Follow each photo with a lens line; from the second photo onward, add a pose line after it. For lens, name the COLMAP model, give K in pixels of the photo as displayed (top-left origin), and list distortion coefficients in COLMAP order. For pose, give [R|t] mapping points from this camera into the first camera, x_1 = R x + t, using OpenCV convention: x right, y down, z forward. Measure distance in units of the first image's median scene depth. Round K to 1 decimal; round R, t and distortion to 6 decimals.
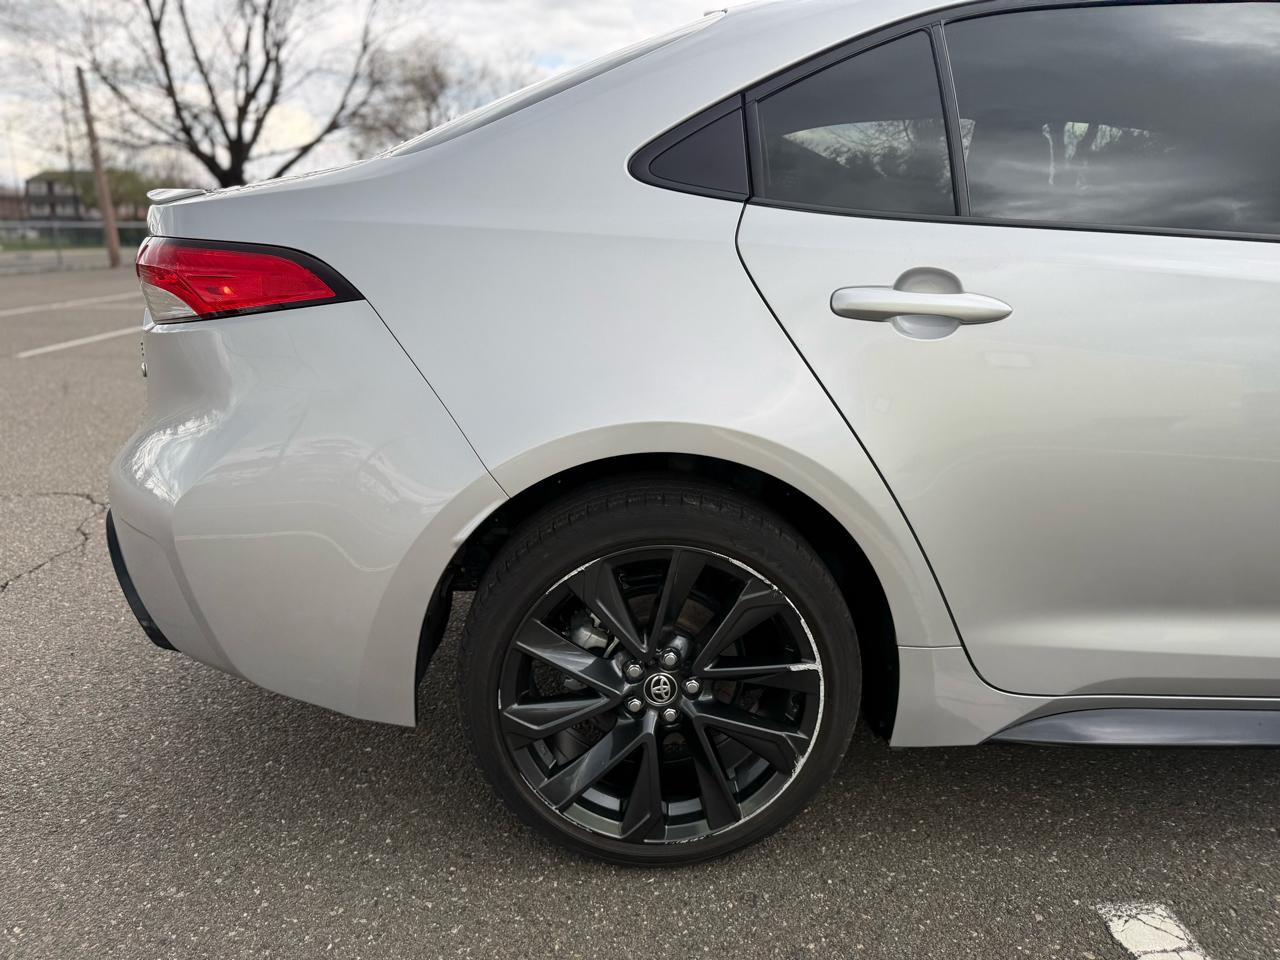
lens RADIAL K [[871.1, 0, 615.2], [0, 871.1, 456.9], [0, 0, 1]] dist [0.011771, 0.005782]
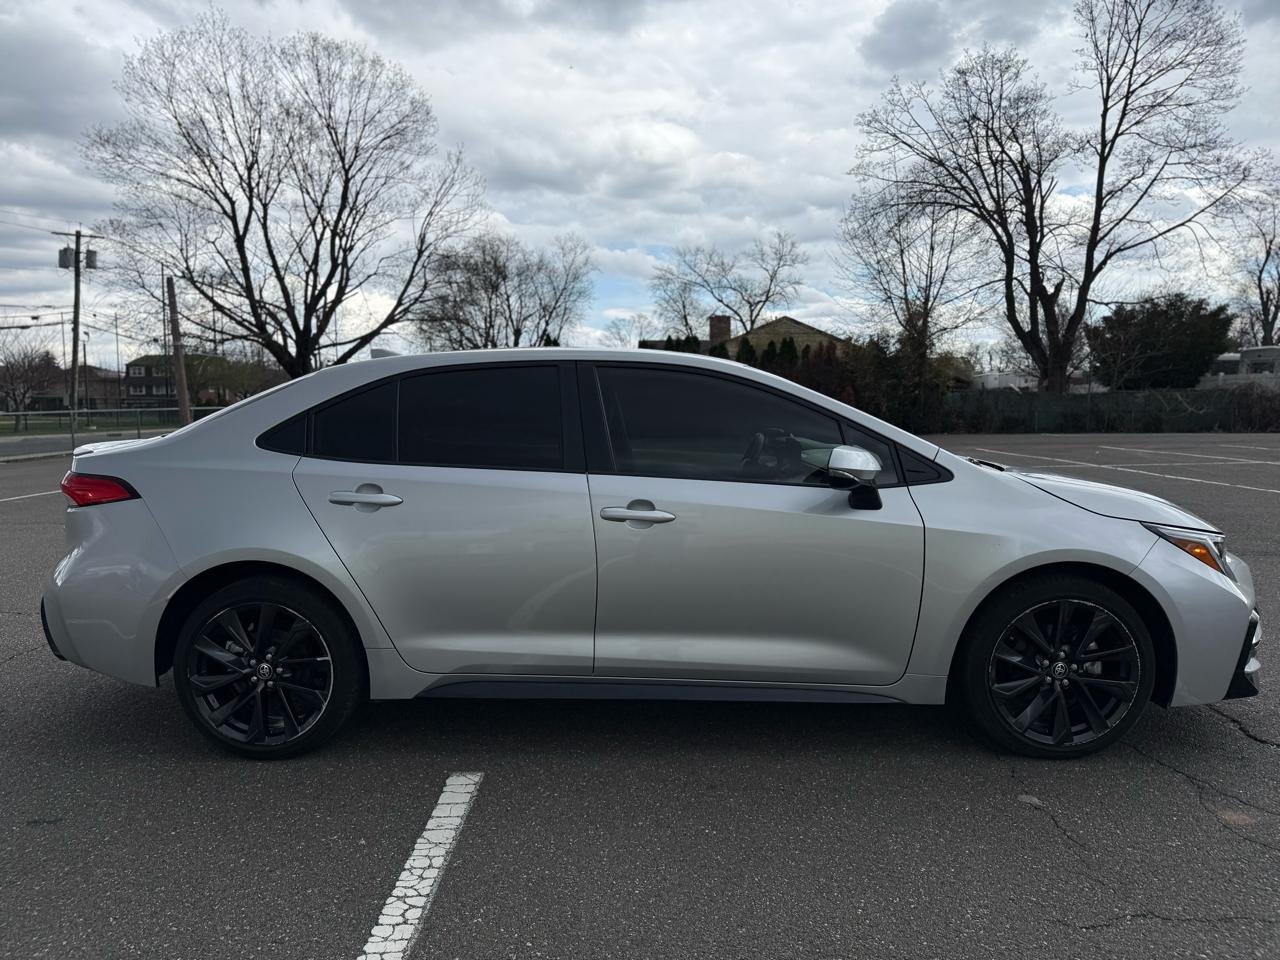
lens RADIAL K [[903.2, 0, 644.6], [0, 903.2, 481.3], [0, 0, 1]] dist [0.048581, -0.084482]
pose [[0.998138, -0.005323, -0.060765, 1.144172], [-0.004756, 0.986359, -0.164539, 0.164908], [0.060812, 0.164522, 0.984497, -1.274226]]
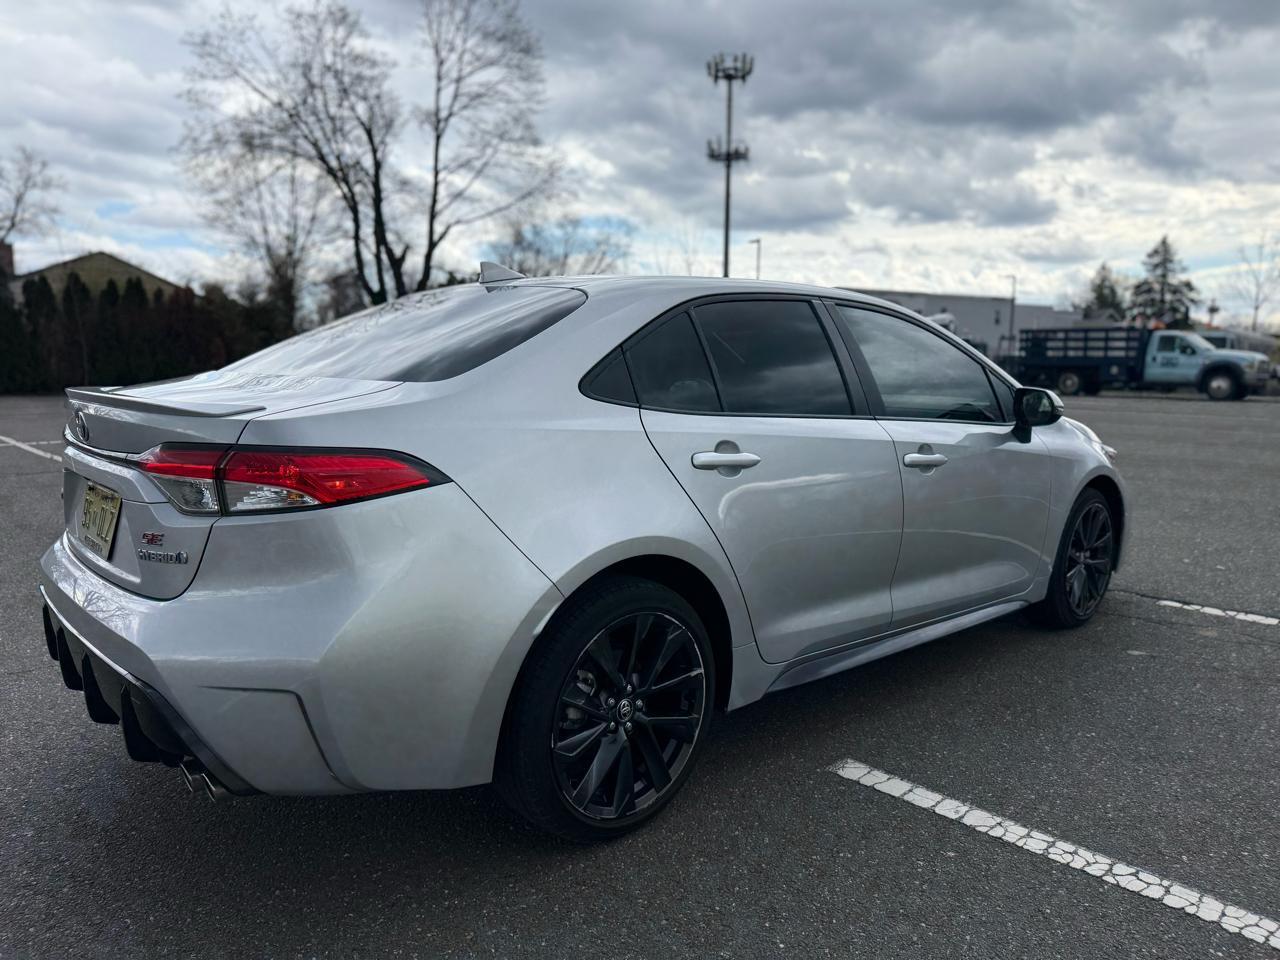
lens RADIAL K [[903.2, 0, 644.6], [0, 903.2, 481.3], [0, 0, 1]] dist [0.048581, -0.084482]
pose [[0.746020, -0.082770, 0.660759, -0.958350], [0.159007, 0.985685, -0.056053, -0.042631], [-0.646661, 0.146882, 0.748502, -0.300913]]
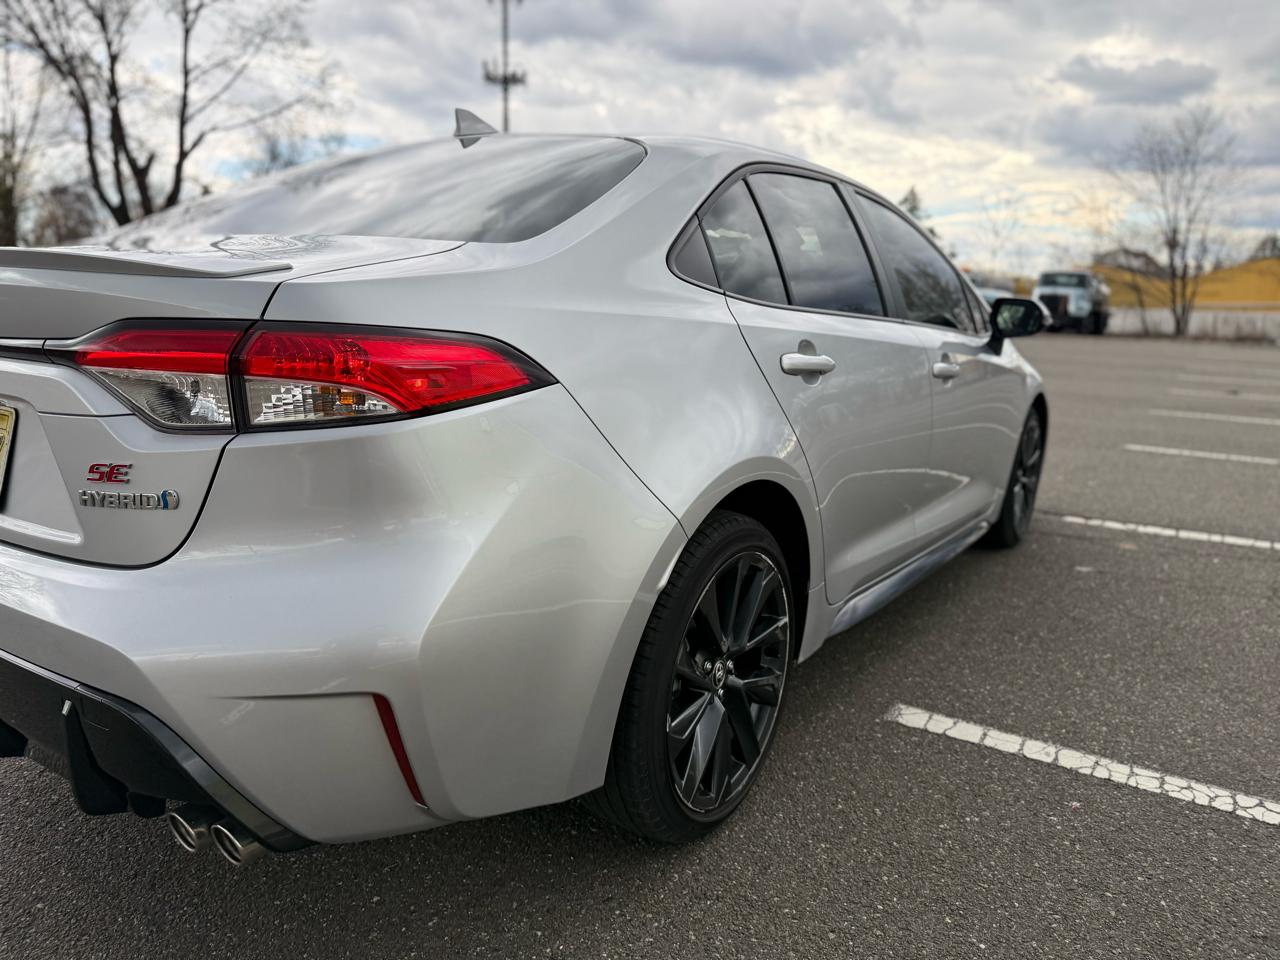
lens RADIAL K [[908.3, 0, 632.0], [0, 908.3, 473.1], [0, 0, 1]] dist [-0.001488, -0.009104]
pose [[0.570818, -0.140751, 0.808923, -1.027921], [0.180774, 0.982567, 0.043402, -0.097452], [-0.800929, 0.121458, 0.586311, 0.297863]]
